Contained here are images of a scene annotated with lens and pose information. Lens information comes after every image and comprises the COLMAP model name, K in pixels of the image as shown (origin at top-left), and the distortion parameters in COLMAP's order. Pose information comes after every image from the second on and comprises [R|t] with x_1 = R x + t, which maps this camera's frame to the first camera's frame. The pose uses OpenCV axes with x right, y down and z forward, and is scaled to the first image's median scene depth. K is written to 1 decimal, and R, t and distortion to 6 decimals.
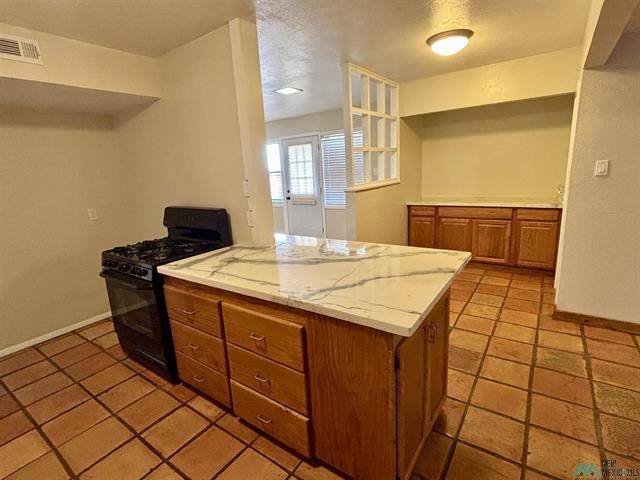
lens RADIAL K [[320.9, 0, 324.2], [0, 320.9, 238.4], [0, 0, 1]] dist [0.006268, -0.005842]
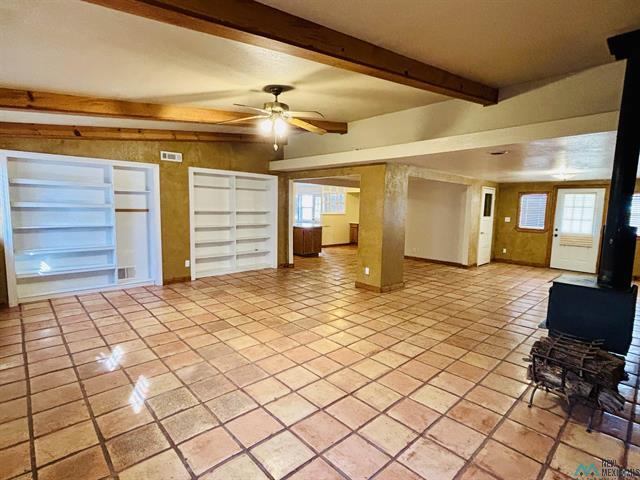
lens RADIAL K [[320.9, 0, 318.6], [0, 320.9, 240.6], [0, 0, 1]] dist [0.006268, -0.005842]
pose [[0.975588, 0.106858, -0.191856, 0.600954], [-0.126718, 0.987438, -0.094391, 0.368456], [0.179359, 0.116398, 0.976873, -1.859546]]
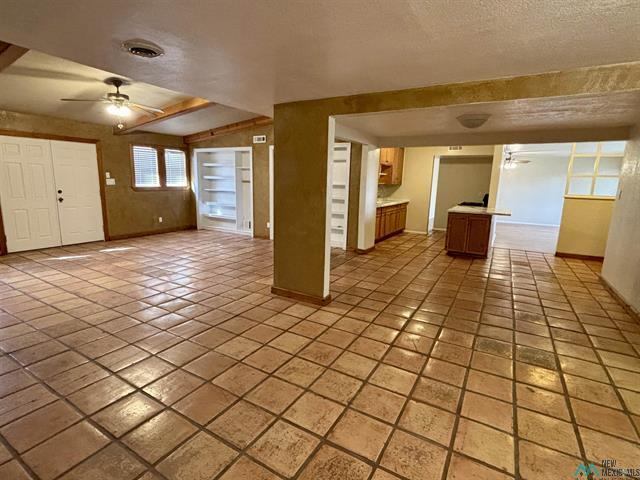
lens RADIAL K [[320.9, 0, 319.1], [0, 320.9, 237.2], [0, 0, 1]] dist [0.006268, -0.005842]
pose [[0.087124, 0.239053, -0.967090, 1.531654], [-0.246639, 0.945735, 0.211555, 0.026195], [0.965183, 0.220091, 0.141356, -0.517231]]
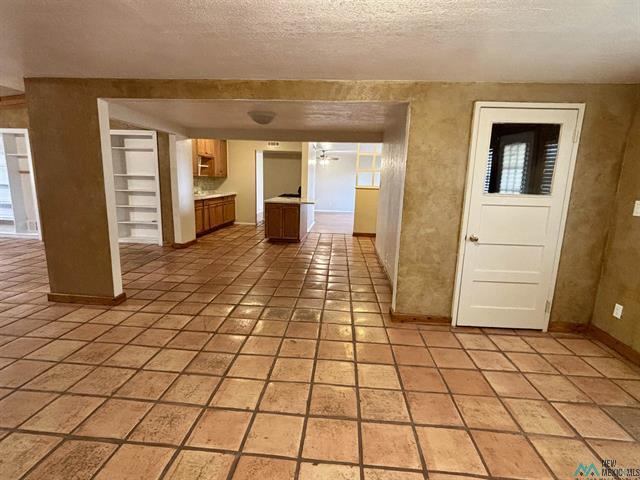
lens RADIAL K [[320.9, 0, 317.7], [0, 320.9, 241.3], [0, 0, 1]] dist [0.006268, -0.005842]
pose [[0.511133, 0.241888, -0.824763, 1.626466], [-0.248131, 0.960253, 0.127850, -0.001863], [0.822906, 0.139300, 0.550837, -0.388007]]
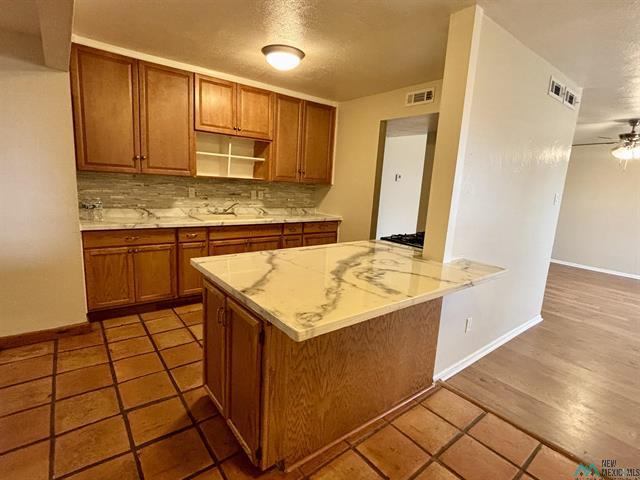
lens RADIAL K [[320.9, 0, 321.2], [0, 320.9, 245.3], [0, 0, 1]] dist [0.006268, -0.005842]
pose [[-0.283558, 0.235626, -0.929556, 0.436662], [-0.246960, 0.918705, 0.308209, -0.128020], [0.926610, 0.316958, -0.202316, 0.520801]]
